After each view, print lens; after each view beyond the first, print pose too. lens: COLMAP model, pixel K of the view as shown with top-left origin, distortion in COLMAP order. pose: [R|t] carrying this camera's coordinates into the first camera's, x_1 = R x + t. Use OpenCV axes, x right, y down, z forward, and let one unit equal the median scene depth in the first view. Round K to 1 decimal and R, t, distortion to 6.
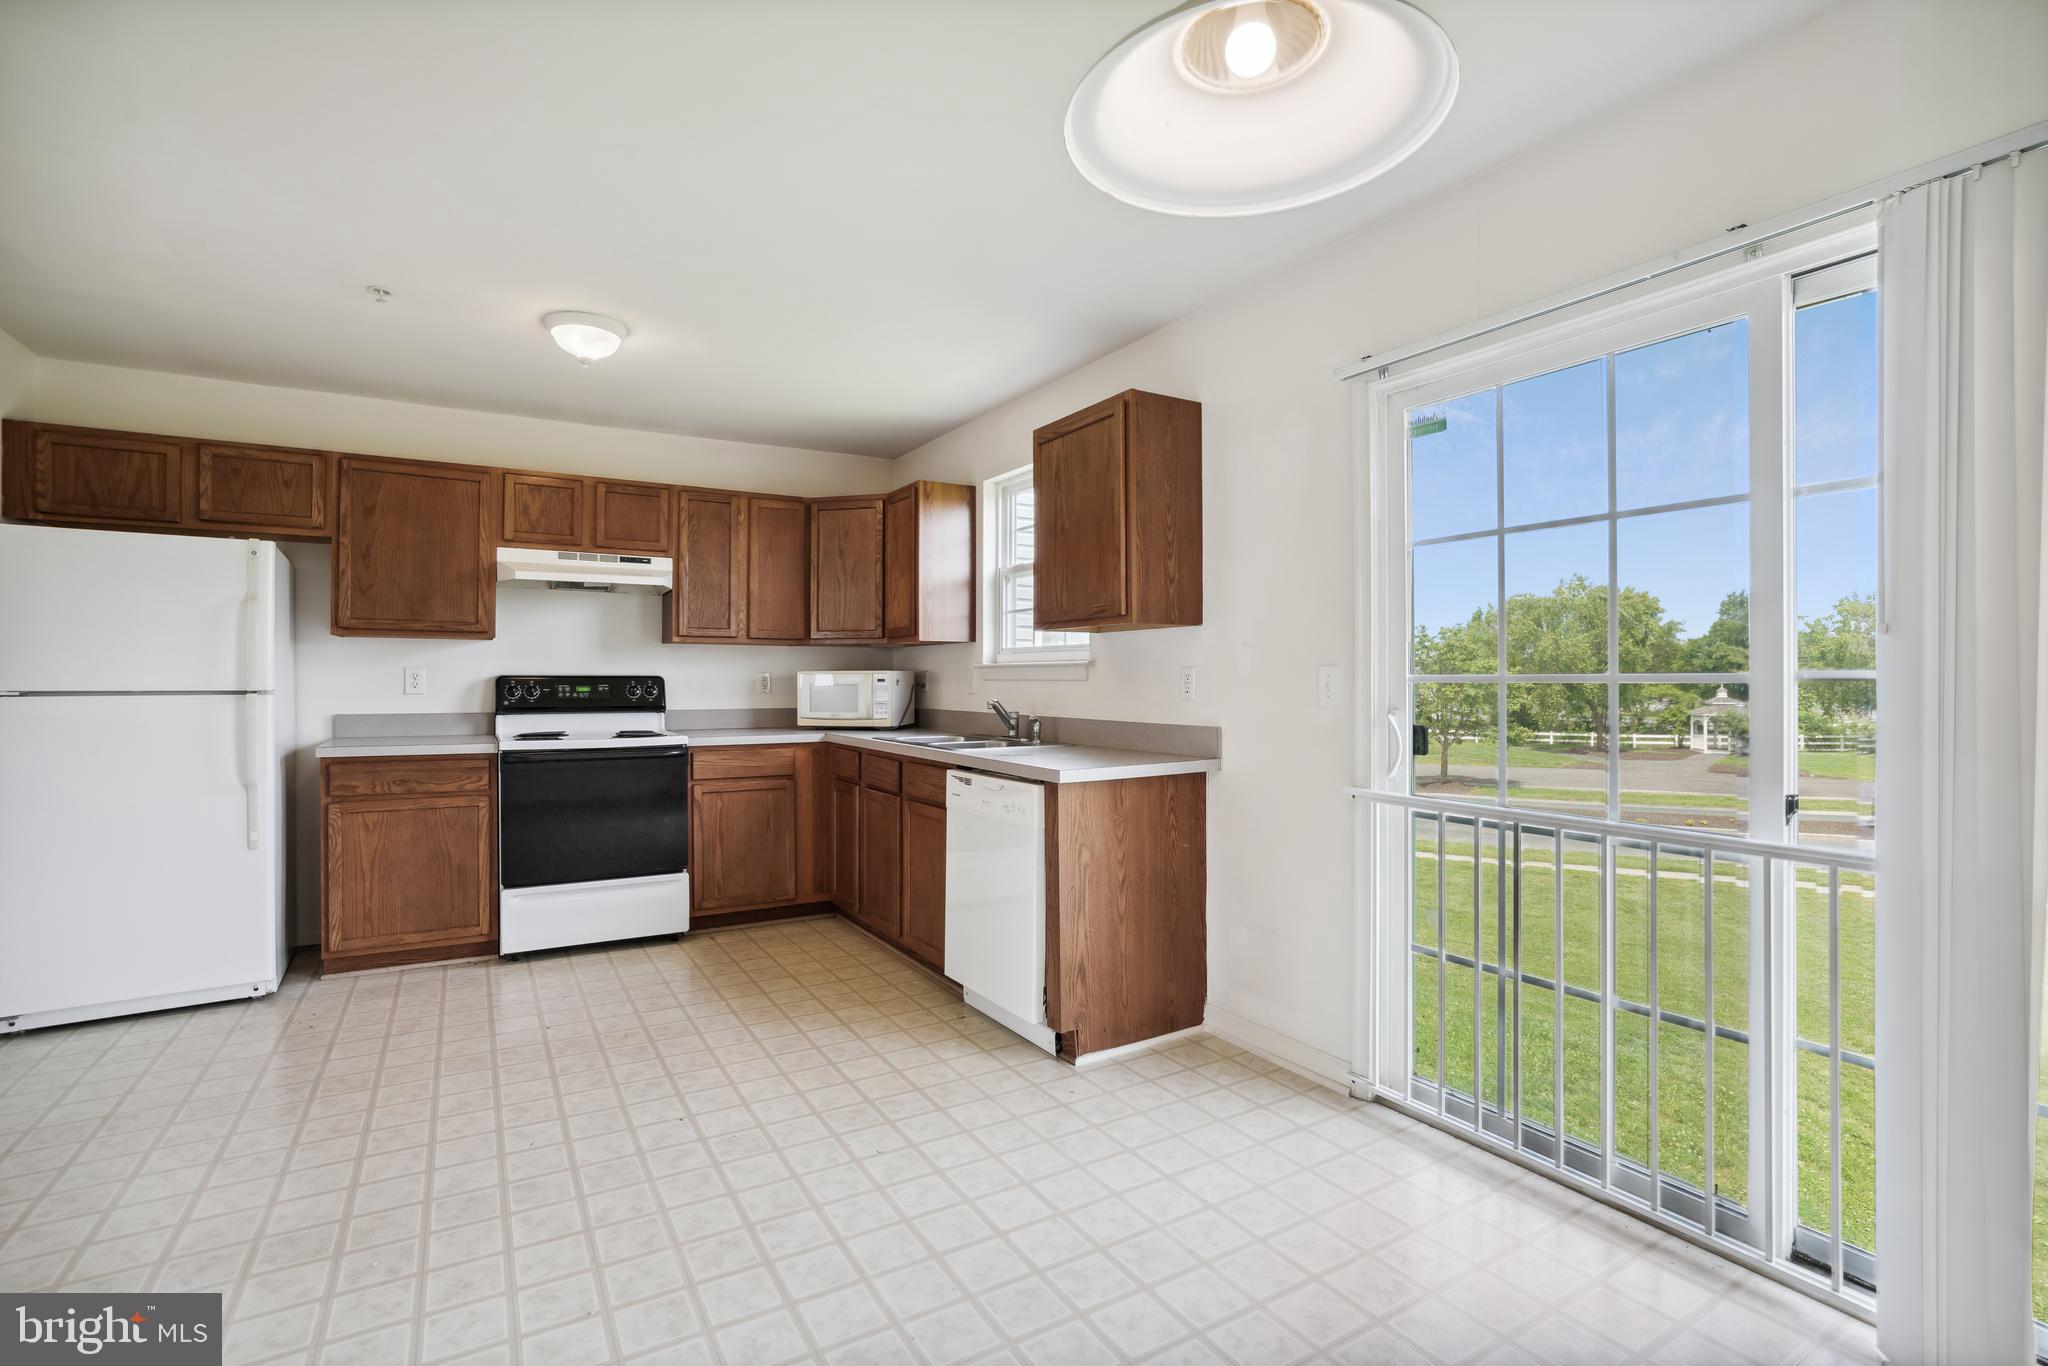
lens RADIAL K [[946.1, 0, 1016.8], [0, 946.1, 678.0], [0, 0, 1]] dist [-0.050378, 0.022964]
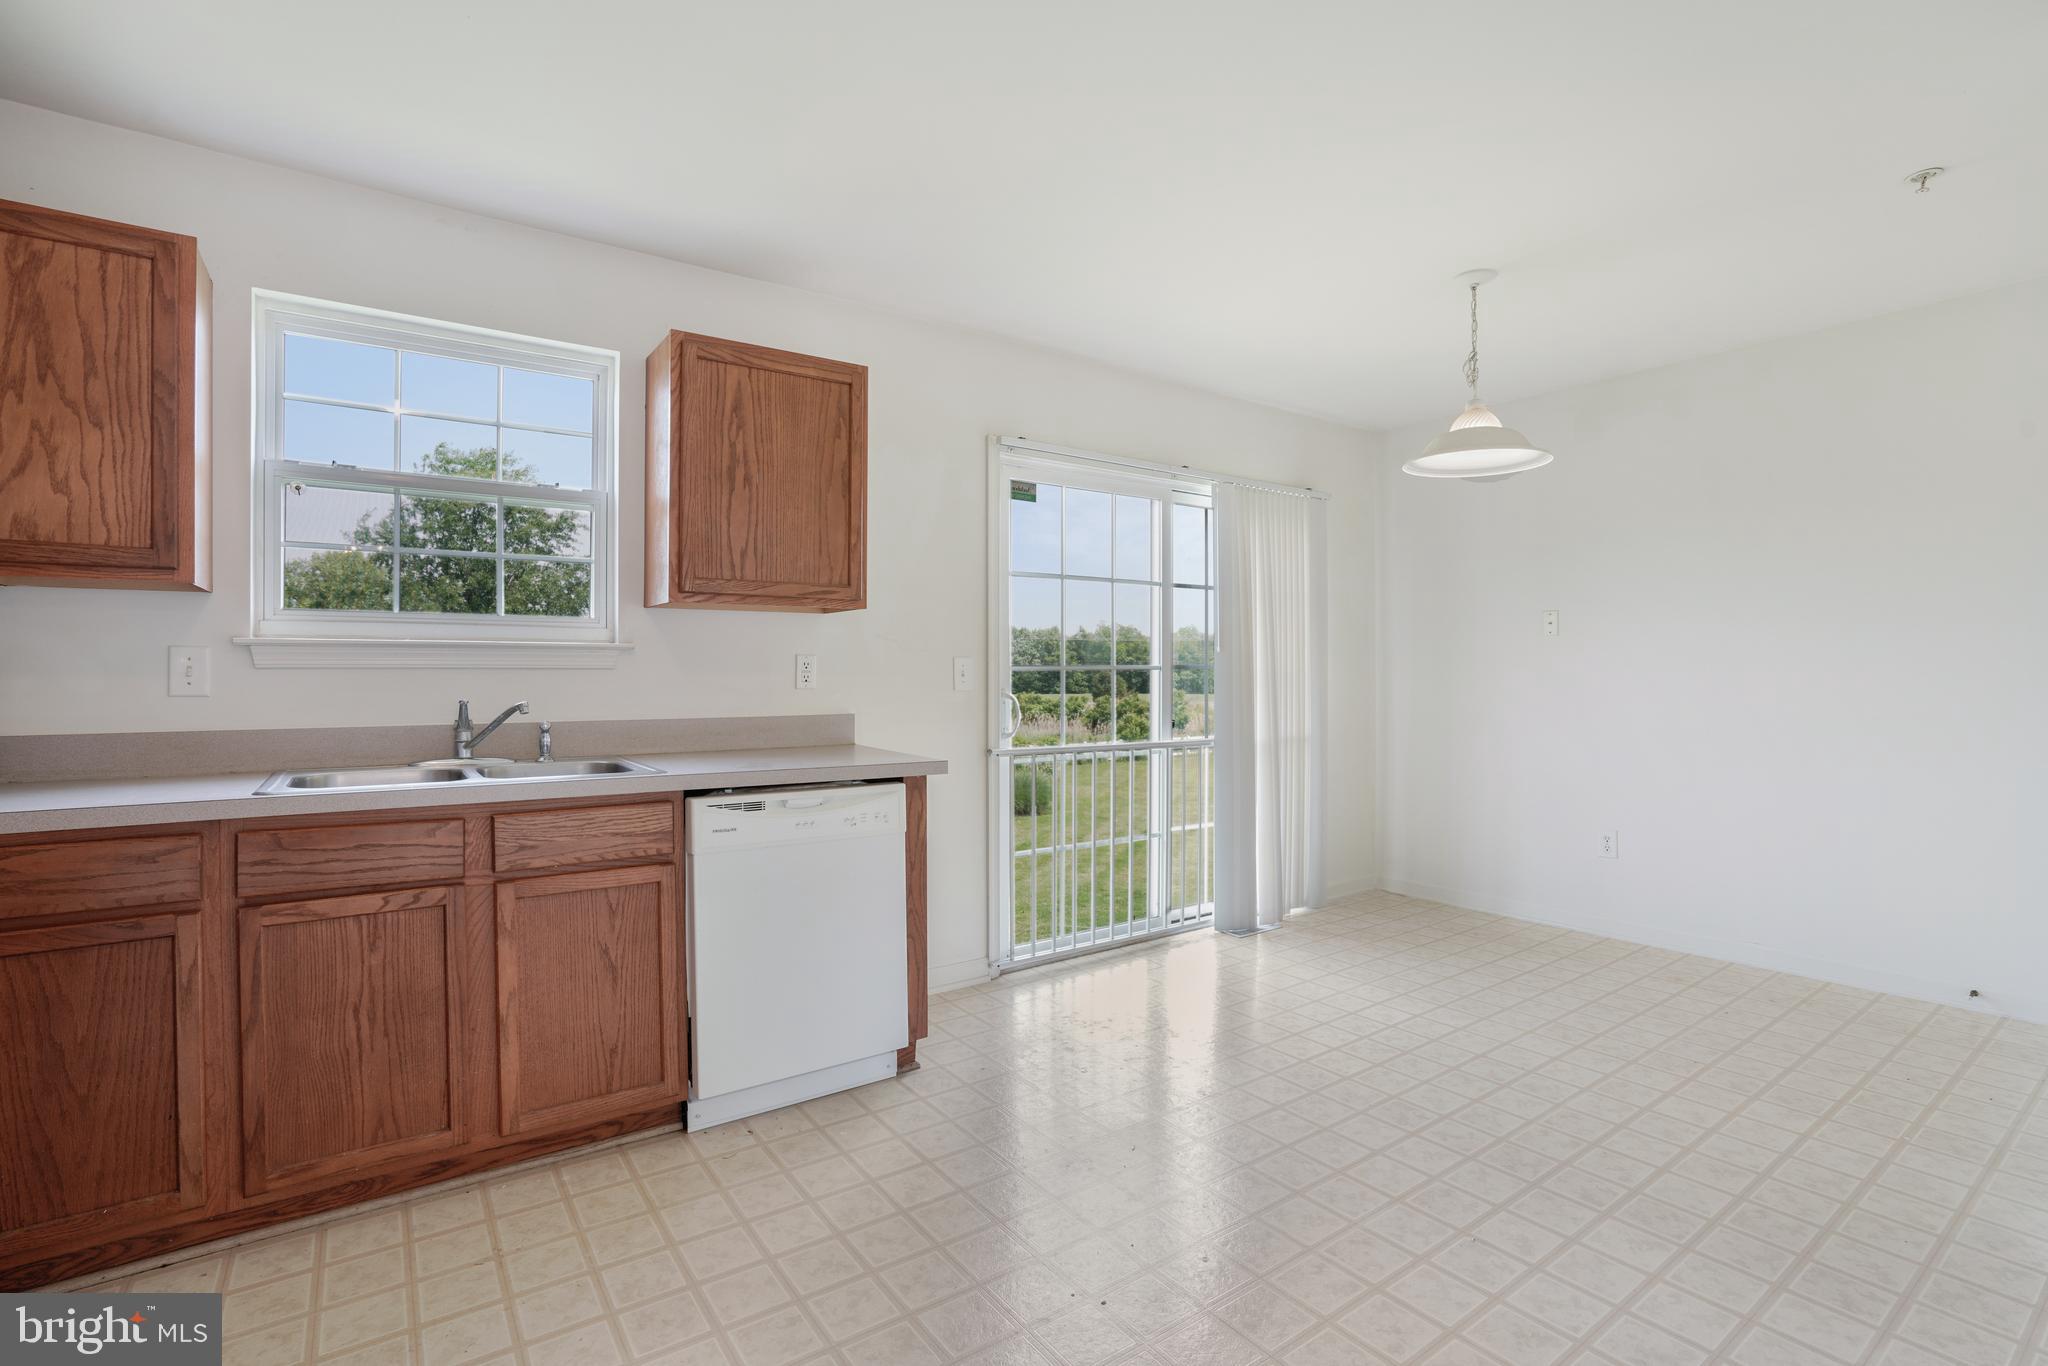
lens RADIAL K [[944.9, 0, 1024.0], [0, 944.9, 683.0], [0, 0, 1]] dist [-0.051601, 0.016655]
pose [[-0.083312, -0.010974, 0.996463, -0.667537], [-0.001108, 0.999940, 0.010920, 0.005194], [-0.996523, -0.000194, -0.083320, 0.720436]]
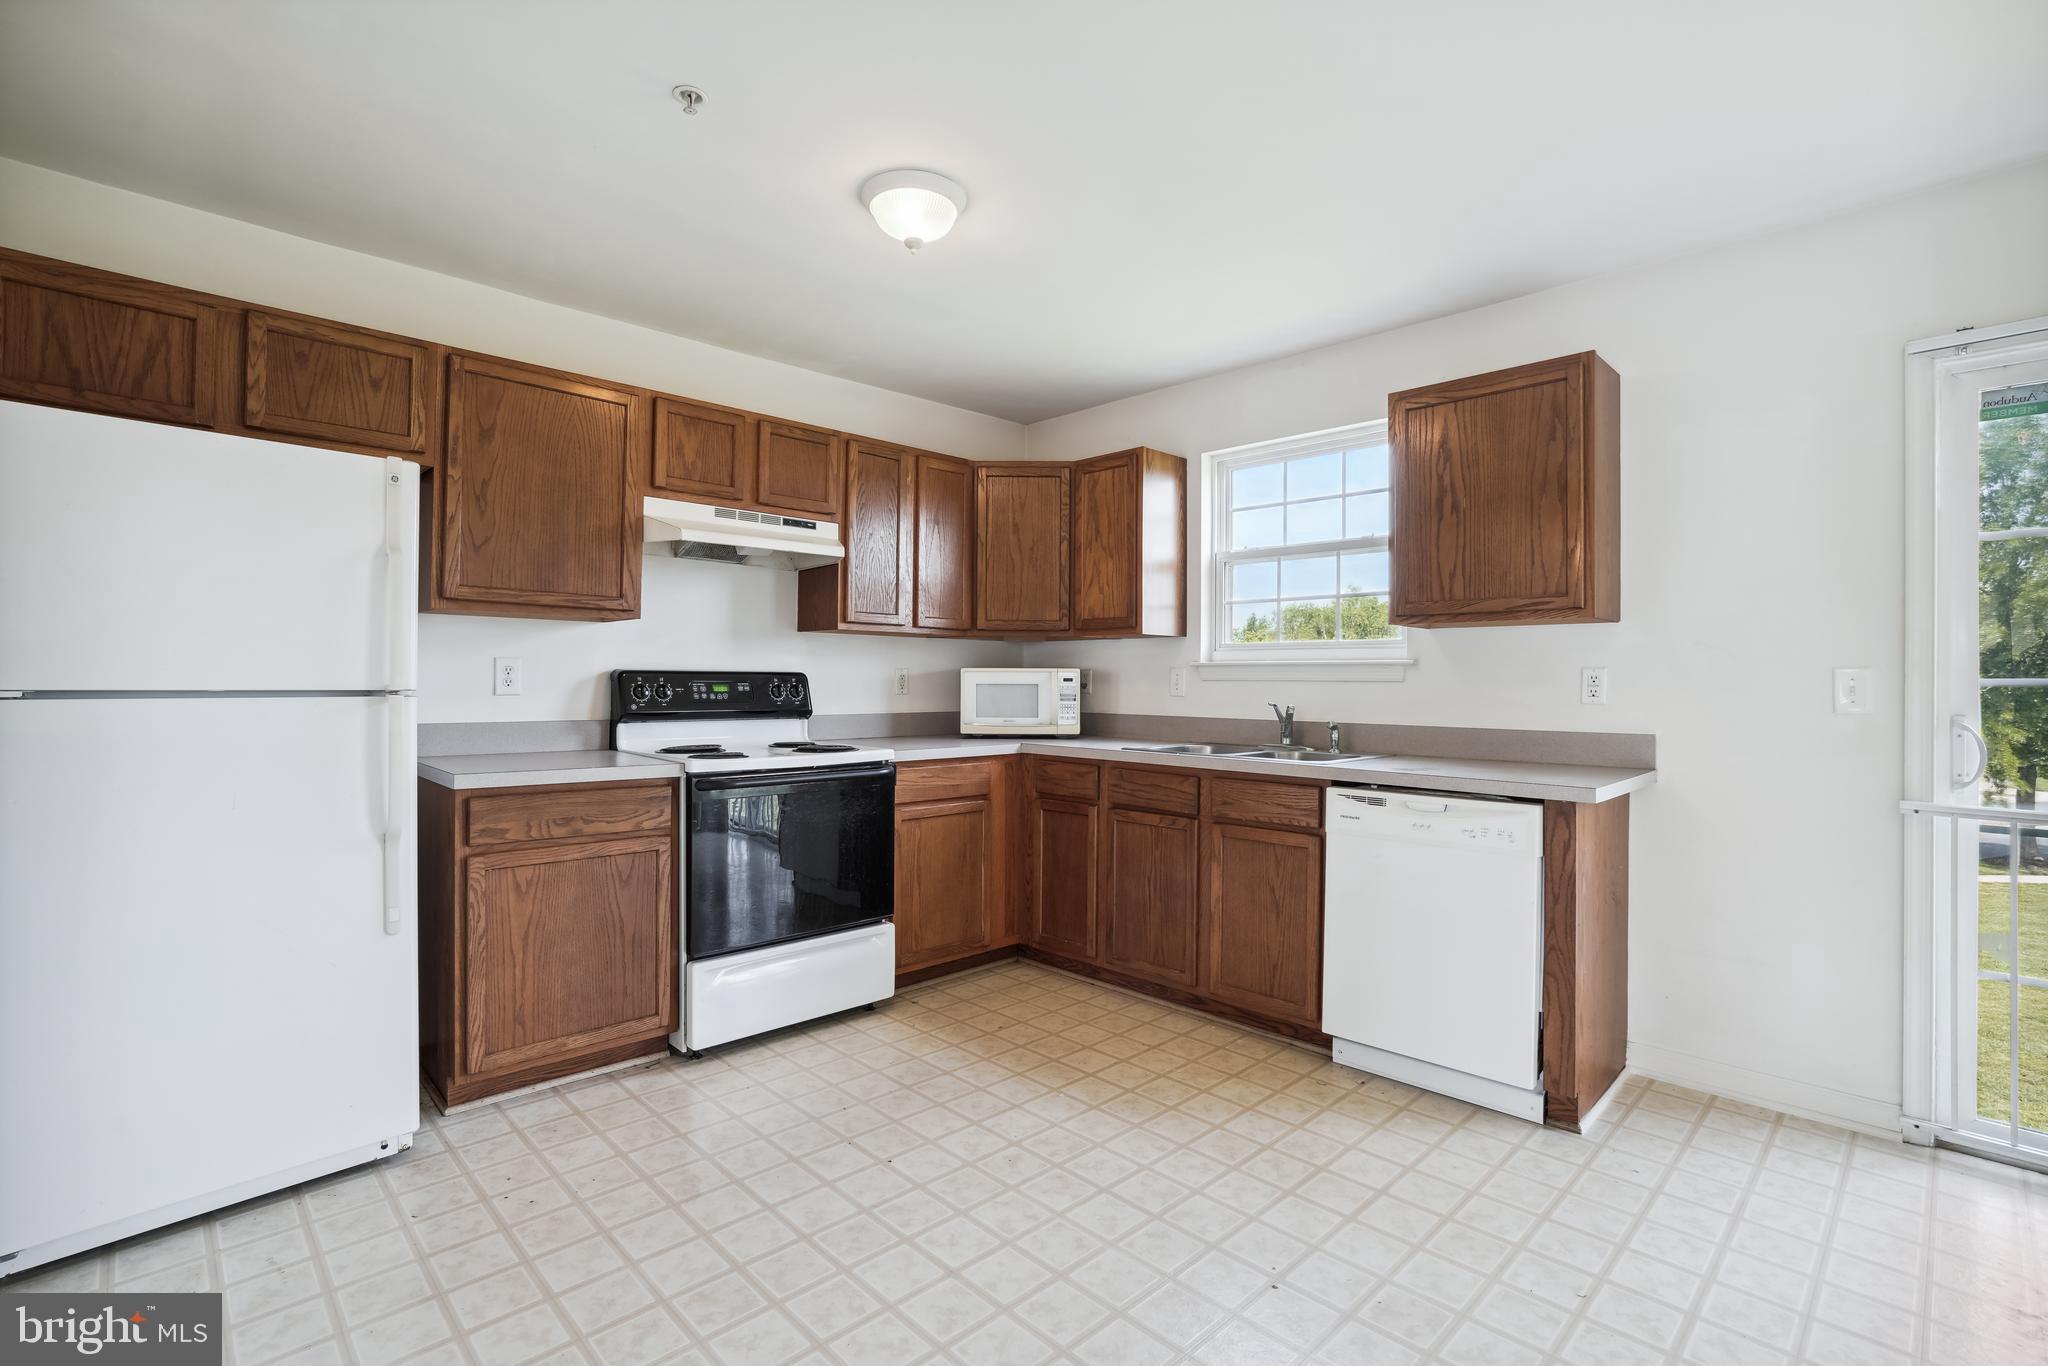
lens RADIAL K [[946.1, 0, 1016.8], [0, 946.1, 678.0], [0, 0, 1]] dist [-0.050378, 0.022964]
pose [[0.972889, 0.006627, 0.231178, -0.468171], [-0.006722, 0.999977, -0.000378, 0.001927], [-0.231175, -0.001186, 0.972911, 0.223381]]
